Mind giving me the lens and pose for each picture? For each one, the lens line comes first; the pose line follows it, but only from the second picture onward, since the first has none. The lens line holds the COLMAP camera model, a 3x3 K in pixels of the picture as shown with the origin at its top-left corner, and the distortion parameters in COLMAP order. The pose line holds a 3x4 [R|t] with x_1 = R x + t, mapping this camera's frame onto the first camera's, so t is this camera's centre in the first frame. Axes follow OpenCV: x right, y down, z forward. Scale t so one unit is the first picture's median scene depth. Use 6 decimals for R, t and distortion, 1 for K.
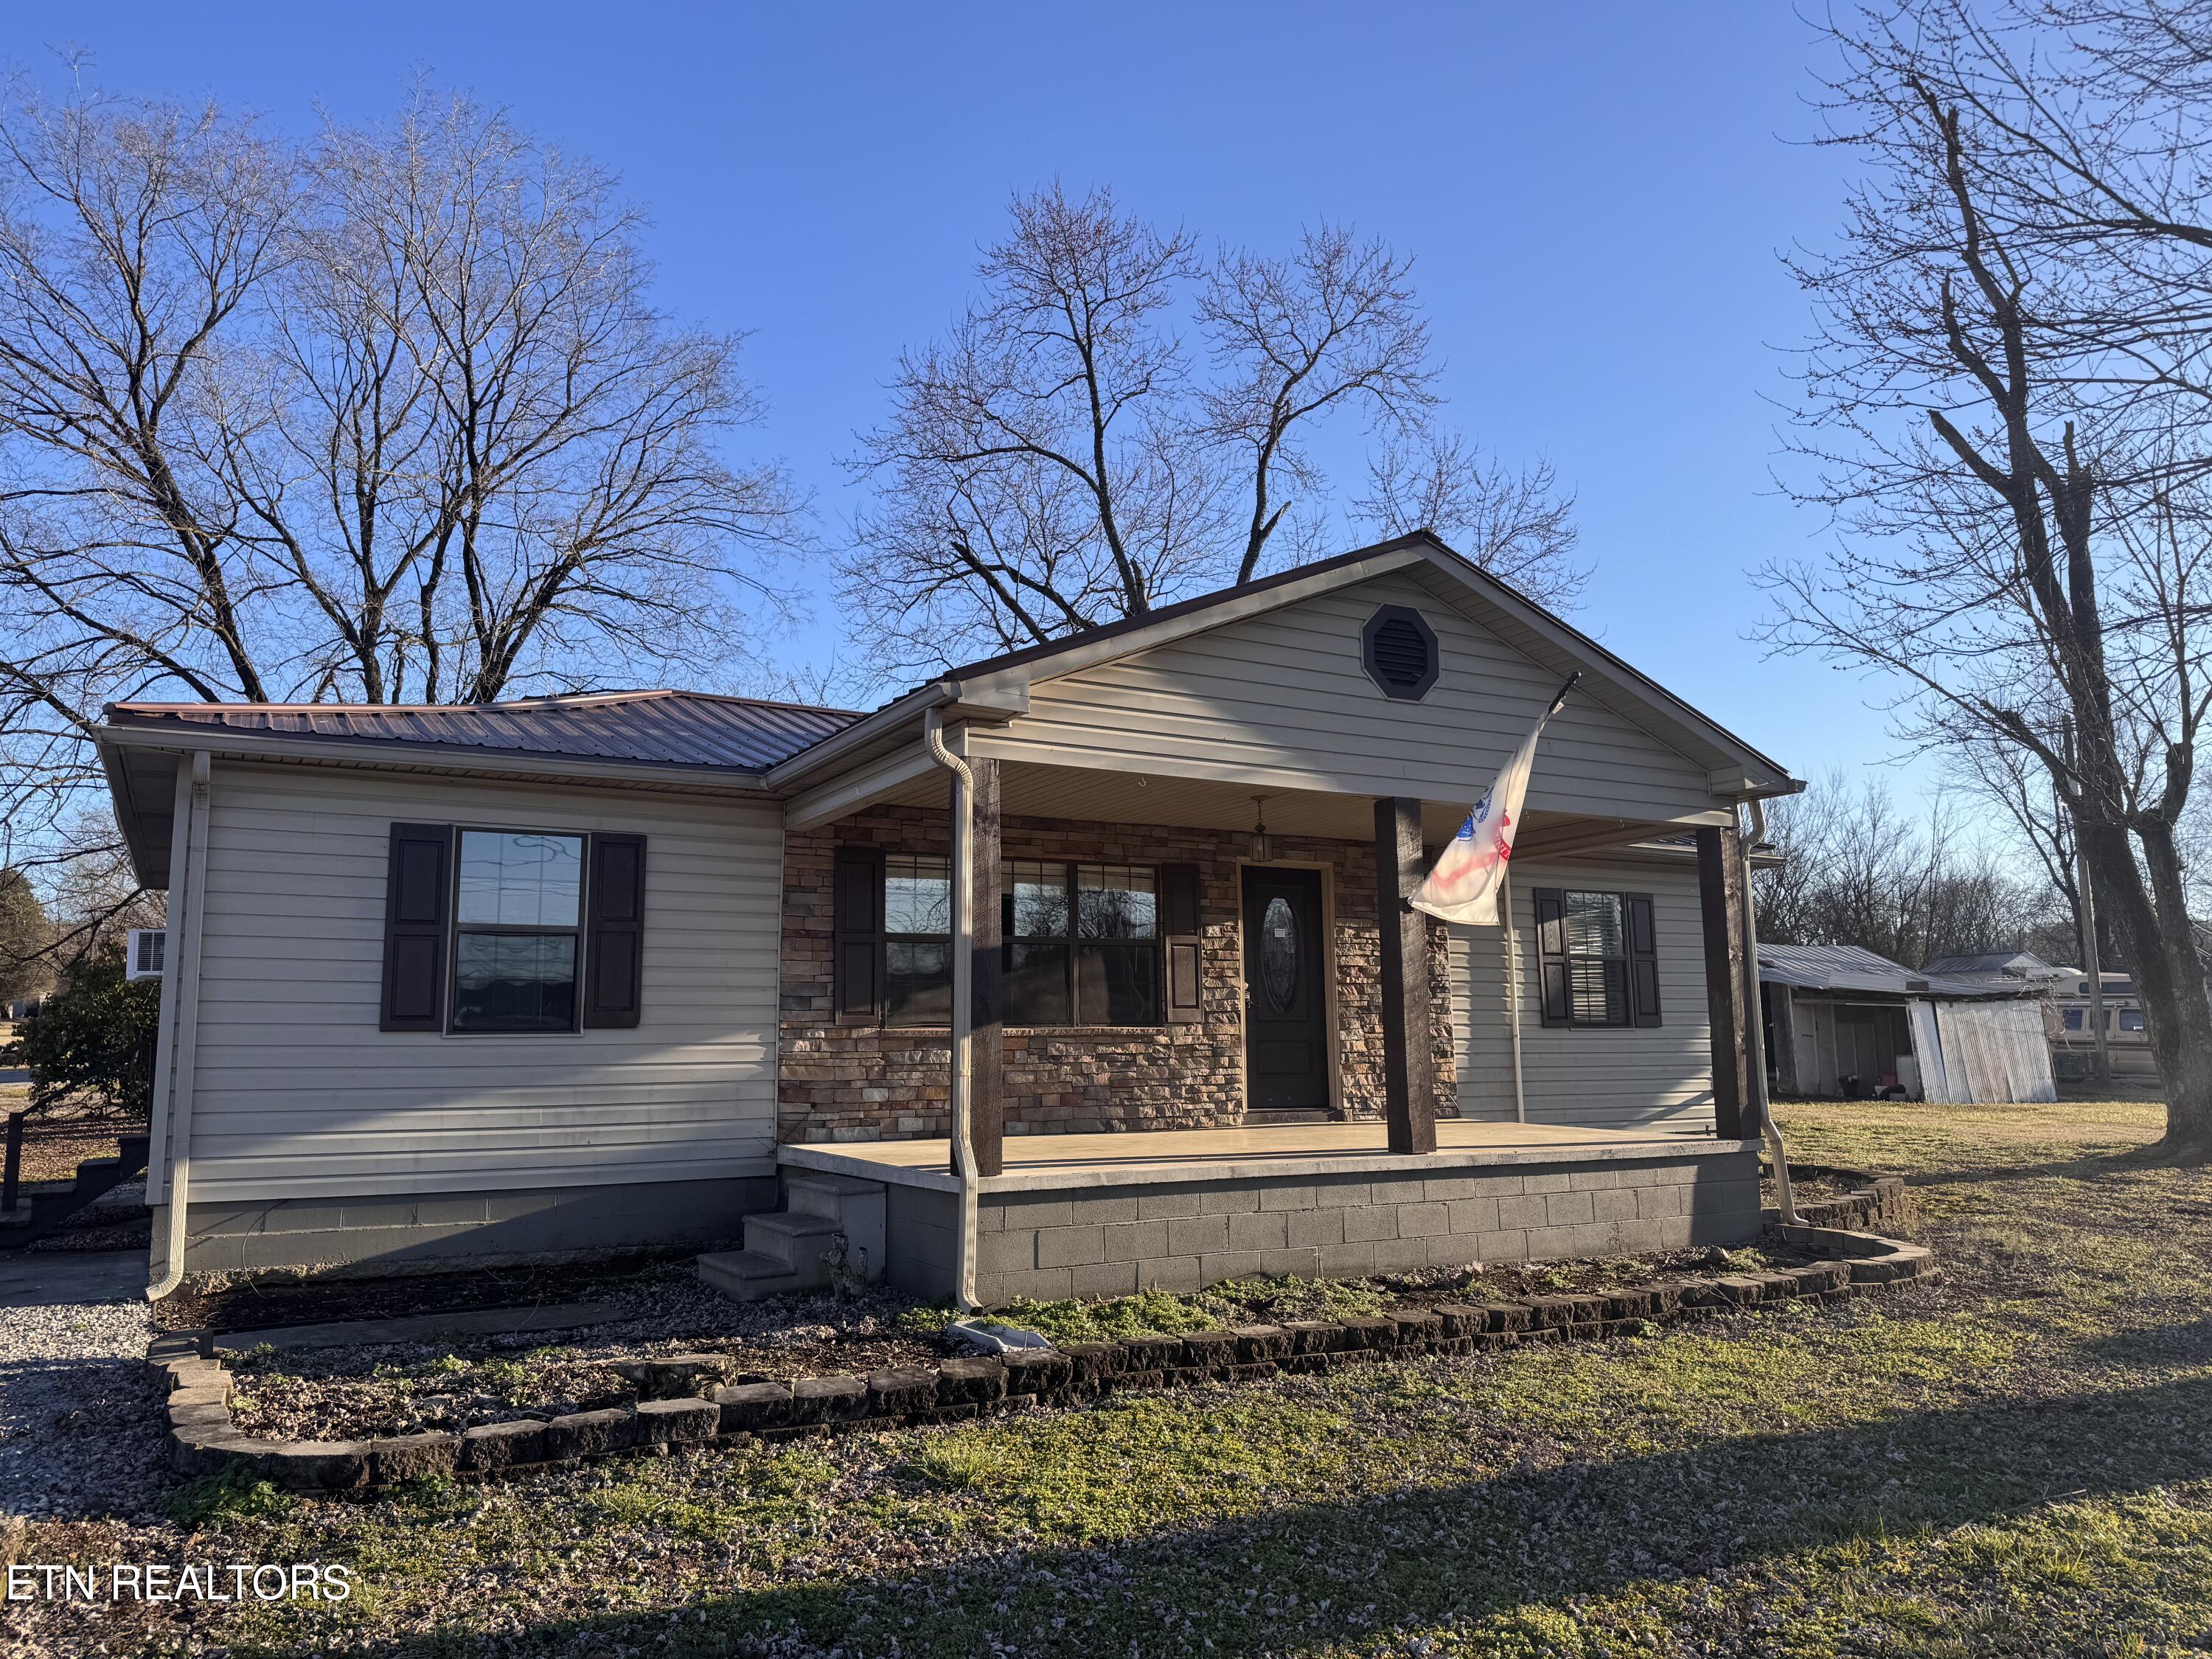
lens RADIAL K [[1569.3, 0, 1107.8], [0, 1569.3, 827.9], [0, 0, 1]] dist [0.055822, -0.064733]
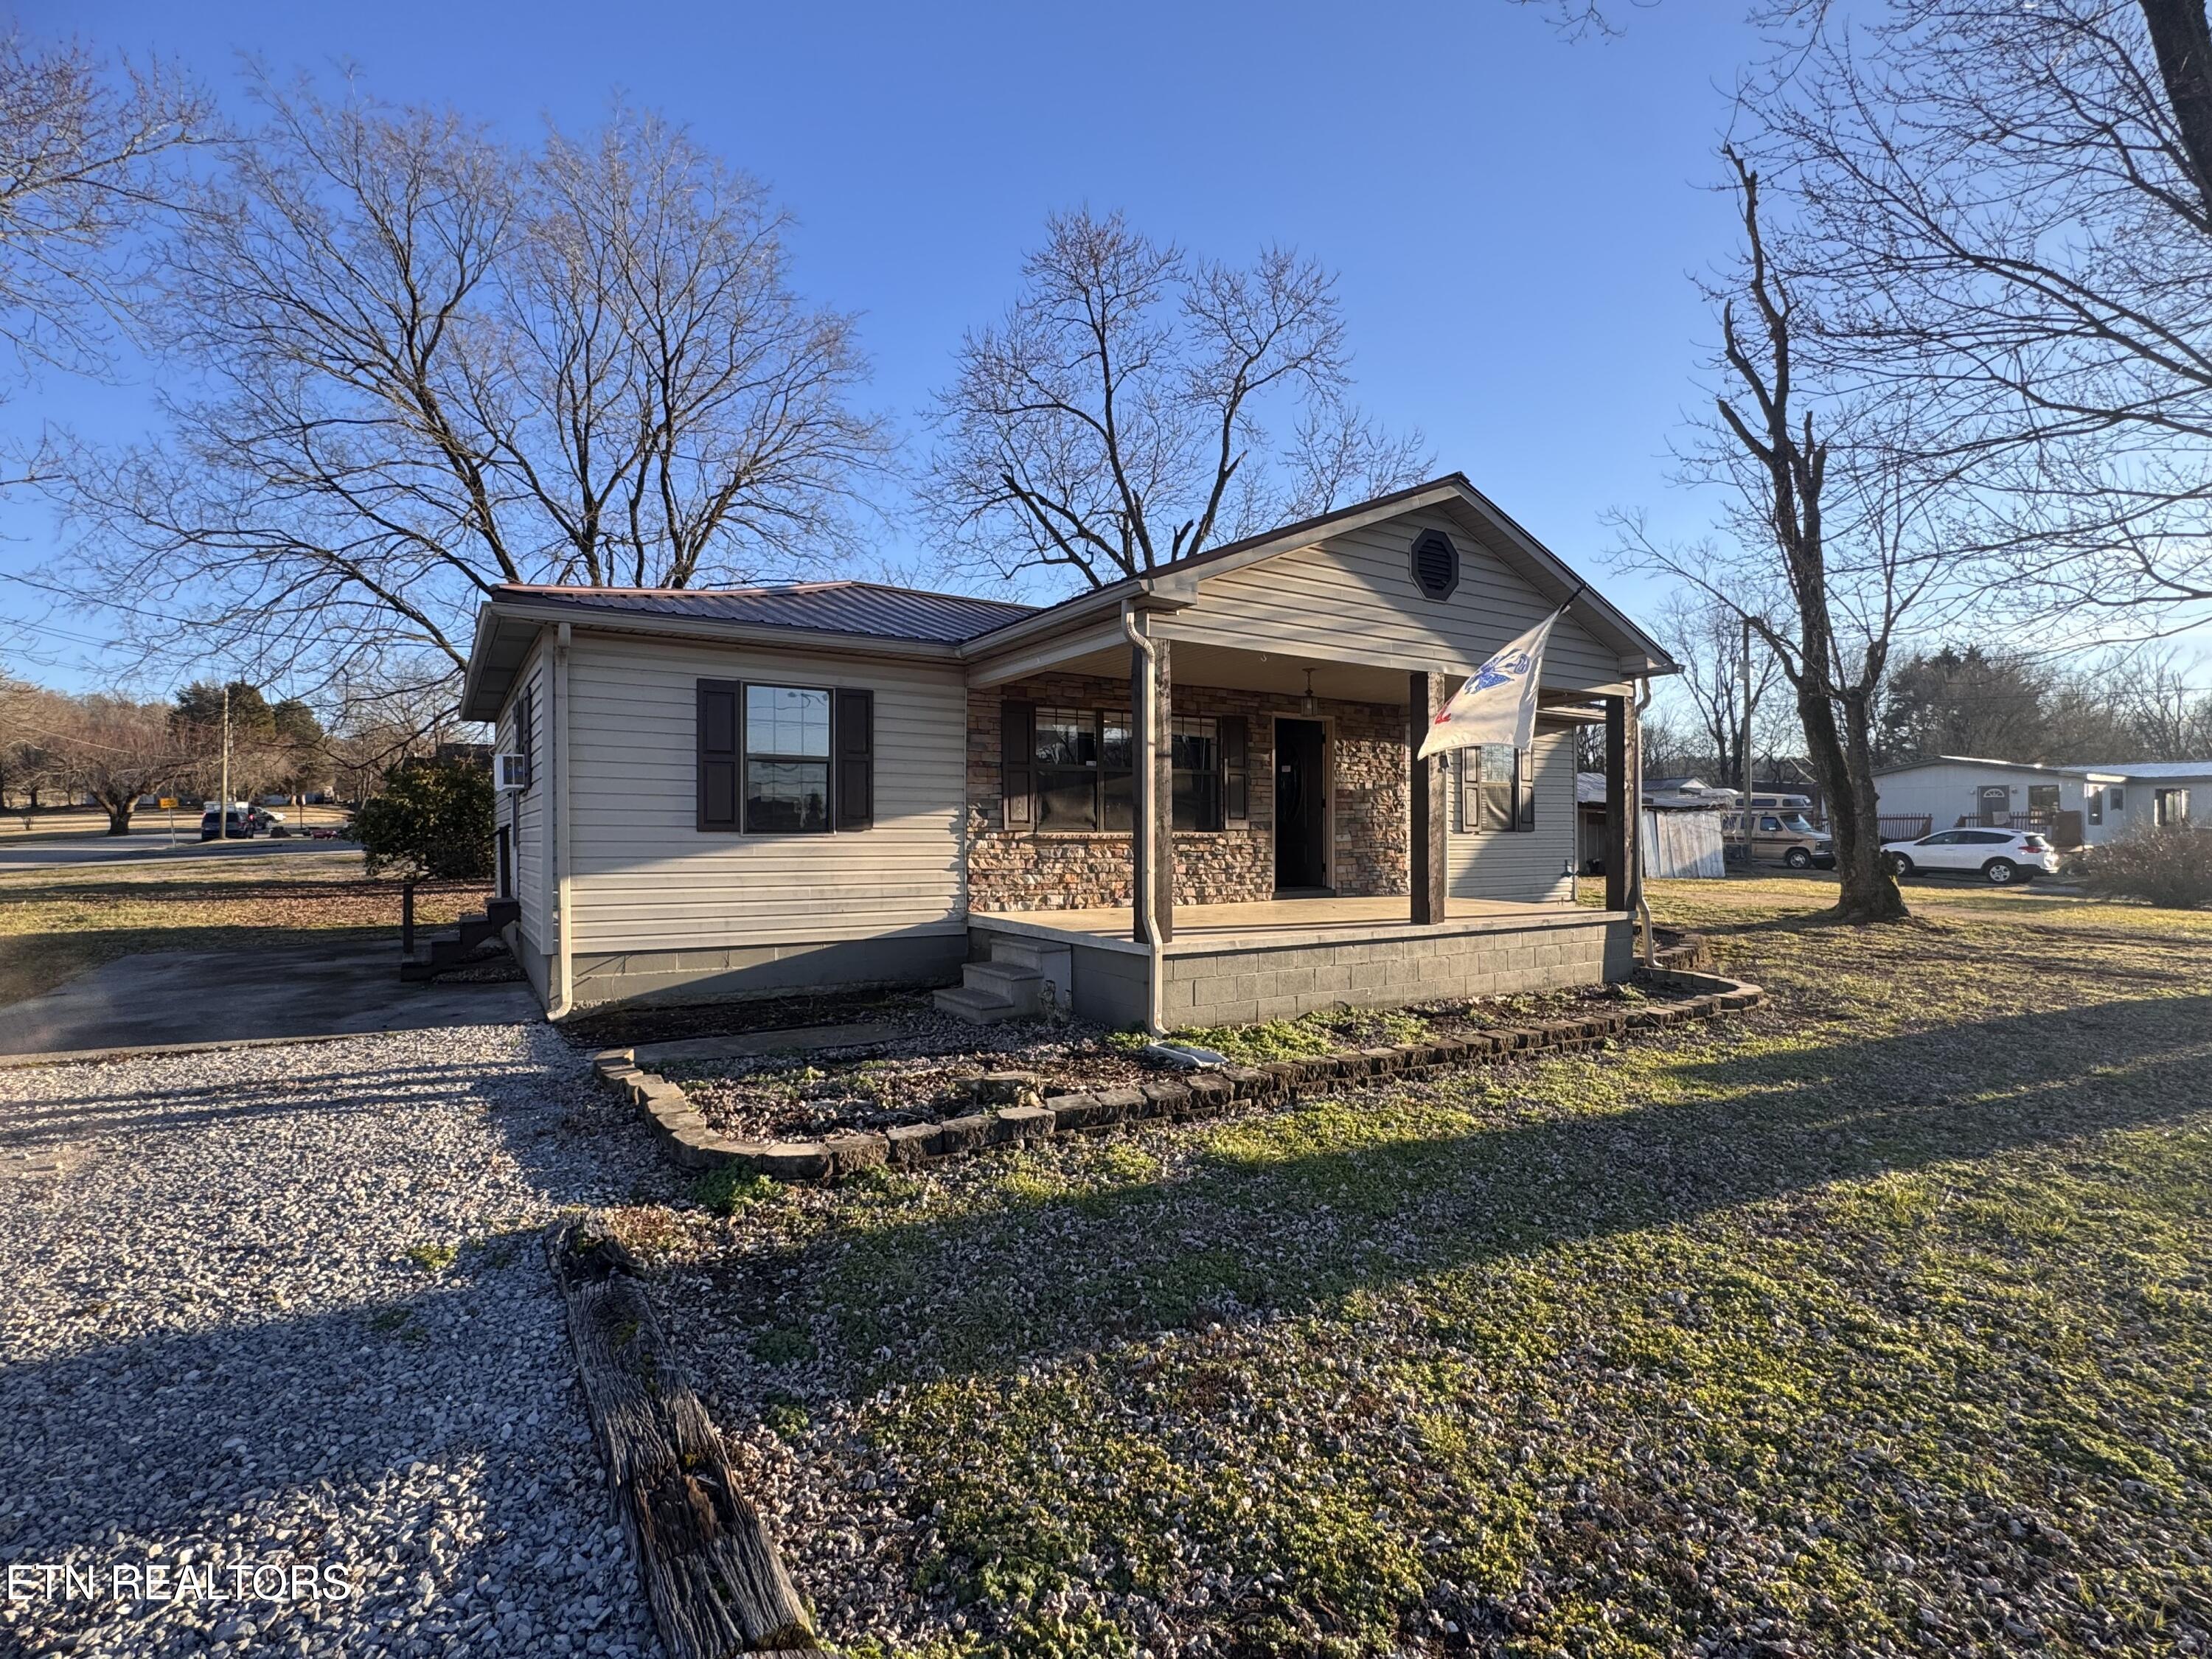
lens RADIAL K [[1070.3, 0, 1101.7], [0, 1070.3, 828.7], [0, 0, 1]] dist [-0.008781, 0.004526]
pose [[0.998564, 0.009186, 0.052775, -0.127105], [-0.016209, 0.990817, 0.134238, -0.003502], [-0.051057, -0.134901, 0.989543, 0.053159]]
